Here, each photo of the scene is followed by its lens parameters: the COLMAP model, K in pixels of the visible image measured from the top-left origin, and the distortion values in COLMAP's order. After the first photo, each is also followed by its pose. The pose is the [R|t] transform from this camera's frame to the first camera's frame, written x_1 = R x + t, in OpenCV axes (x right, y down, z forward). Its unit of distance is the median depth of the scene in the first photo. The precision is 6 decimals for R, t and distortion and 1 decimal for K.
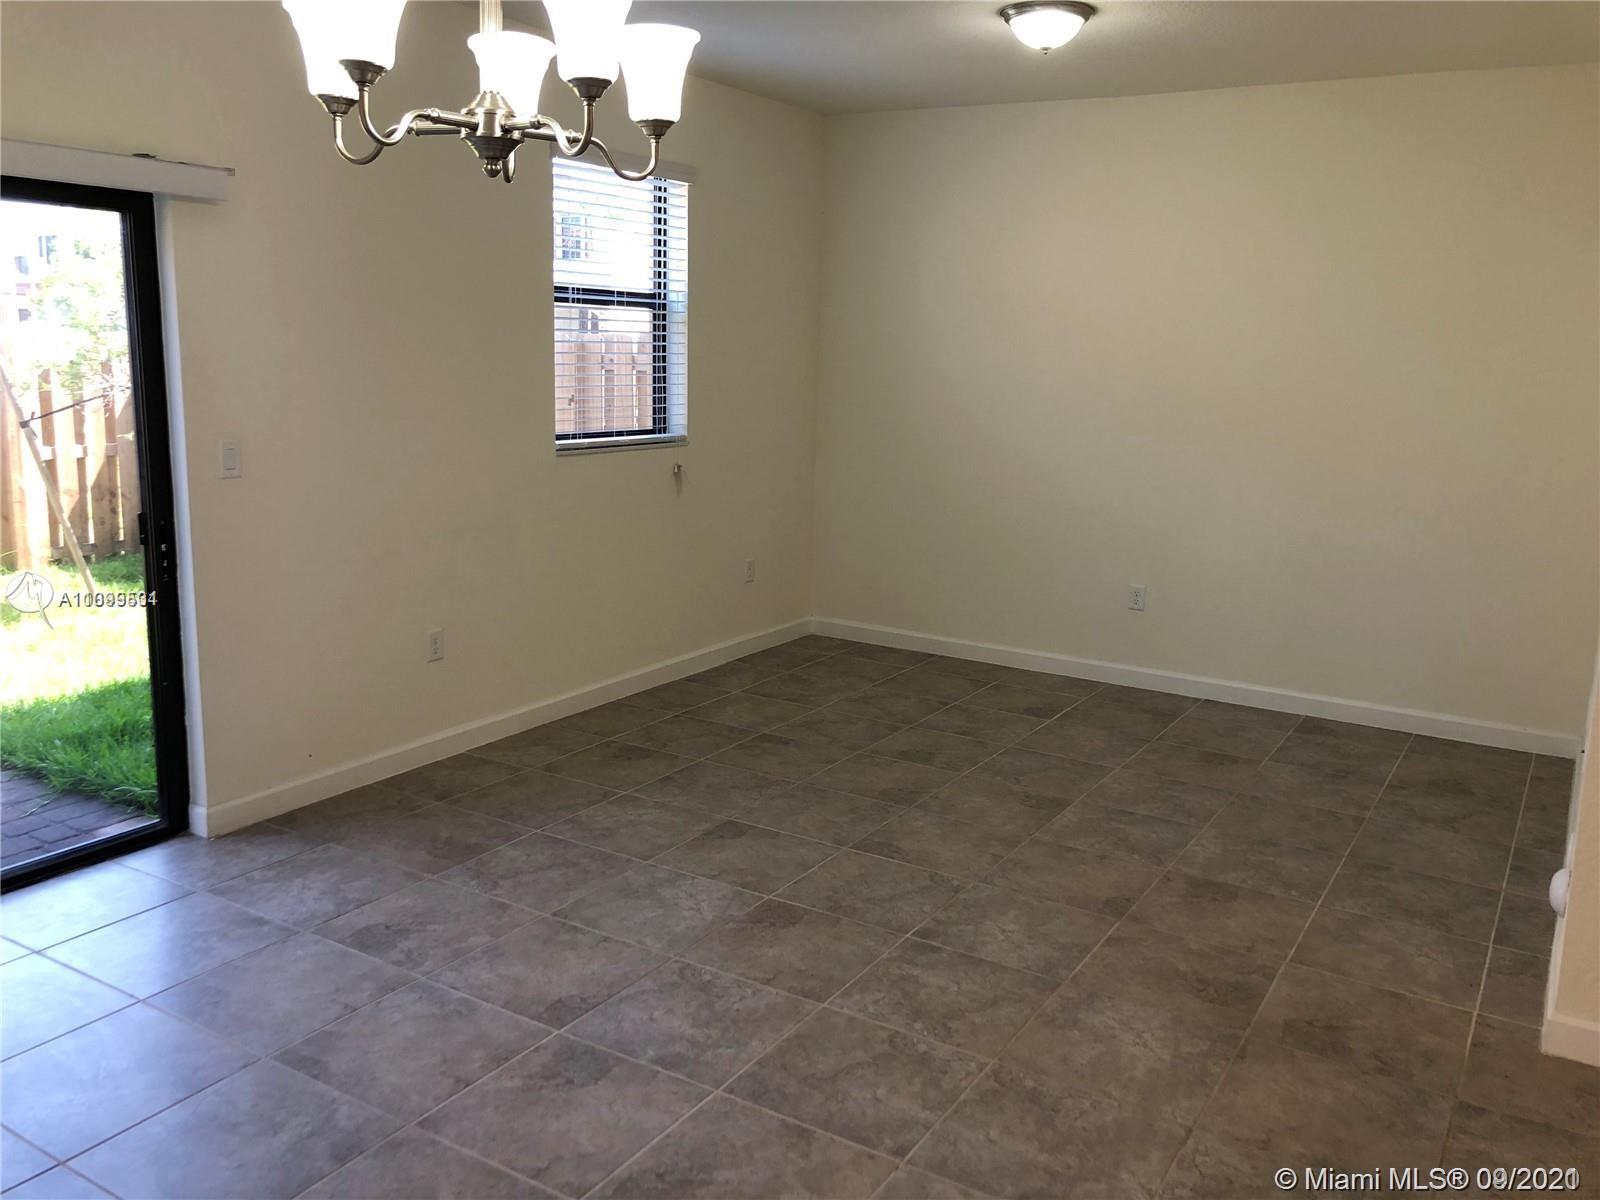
lens RADIAL K [[1267.8, 0, 803.9], [0, 1267.8, 607.4], [0, 0, 1]] dist [-0.001134, -0.047015]
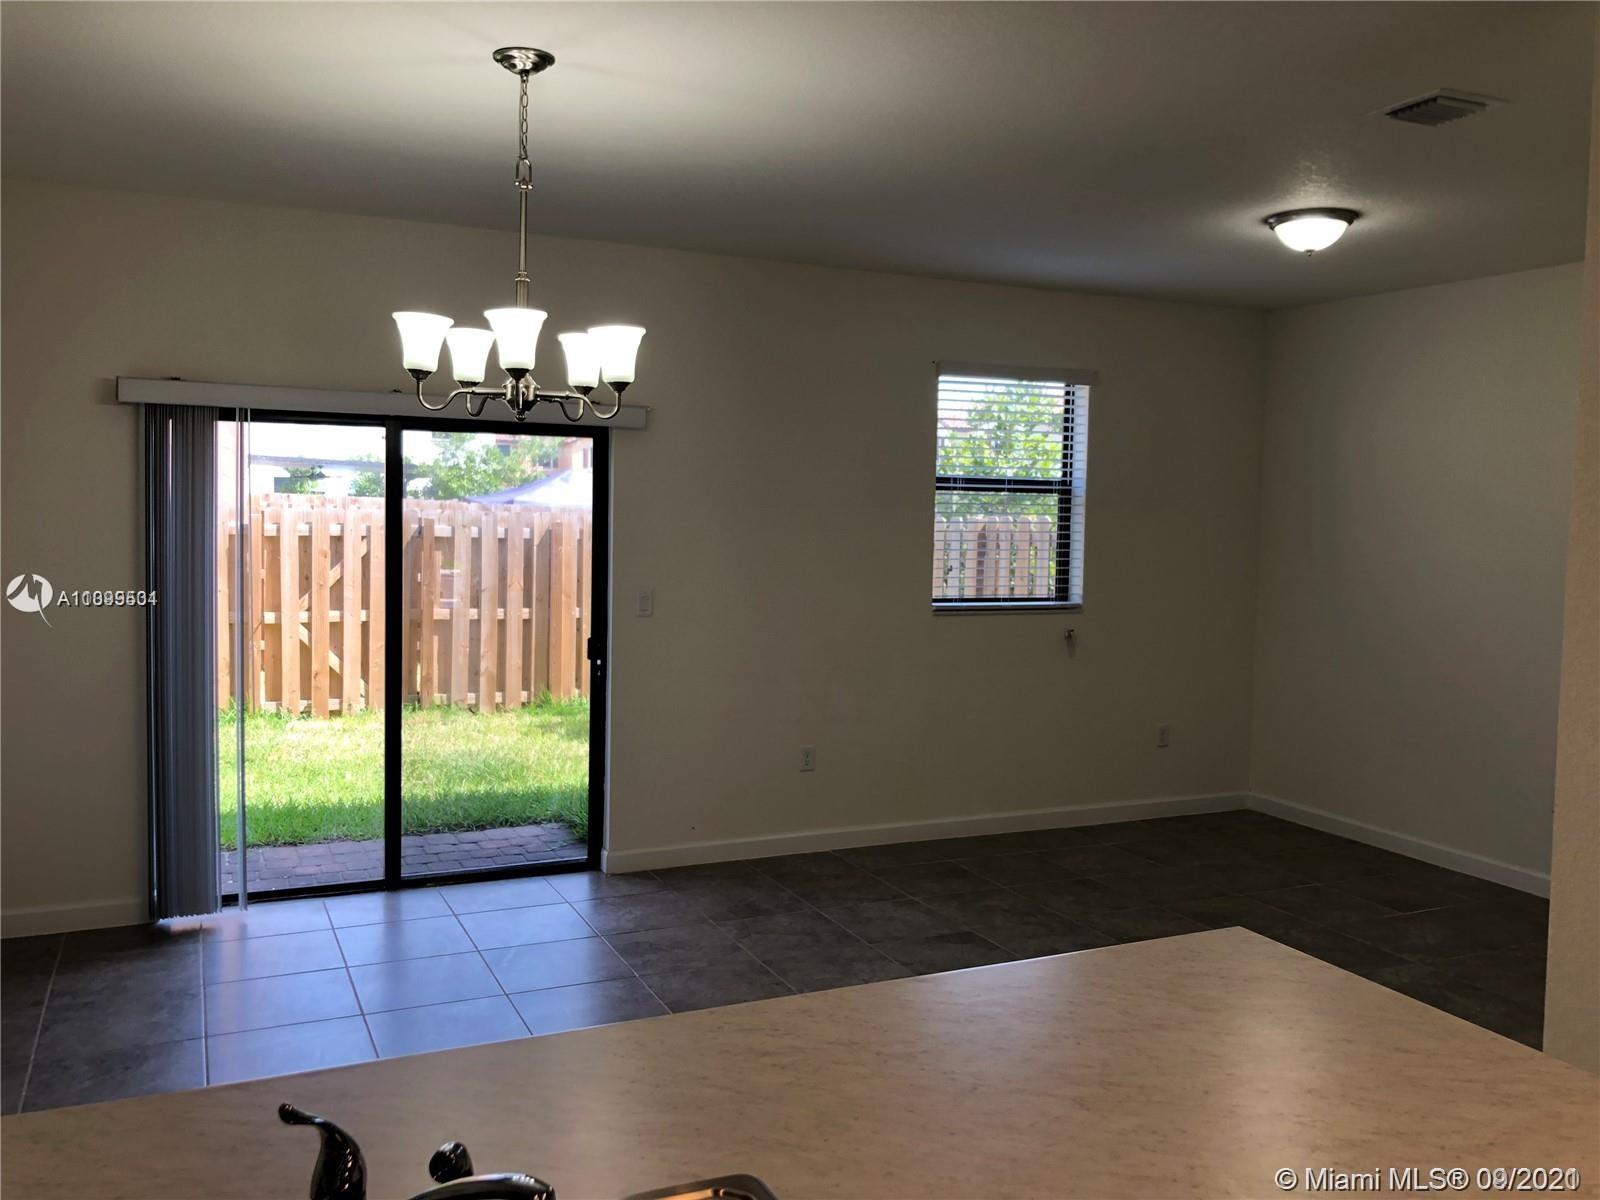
lens RADIAL K [[1267.8, 0, 789.2], [0, 1267.8, 585.7], [0, 0, 1]] dist [-0.001134, -0.047015]
pose [[0.824067, 0.018246, -0.566198, 0.395583], [-0.109914, 0.985637, -0.128211, 0.022898], [0.555727, 0.167888, 0.814237, -0.061097]]
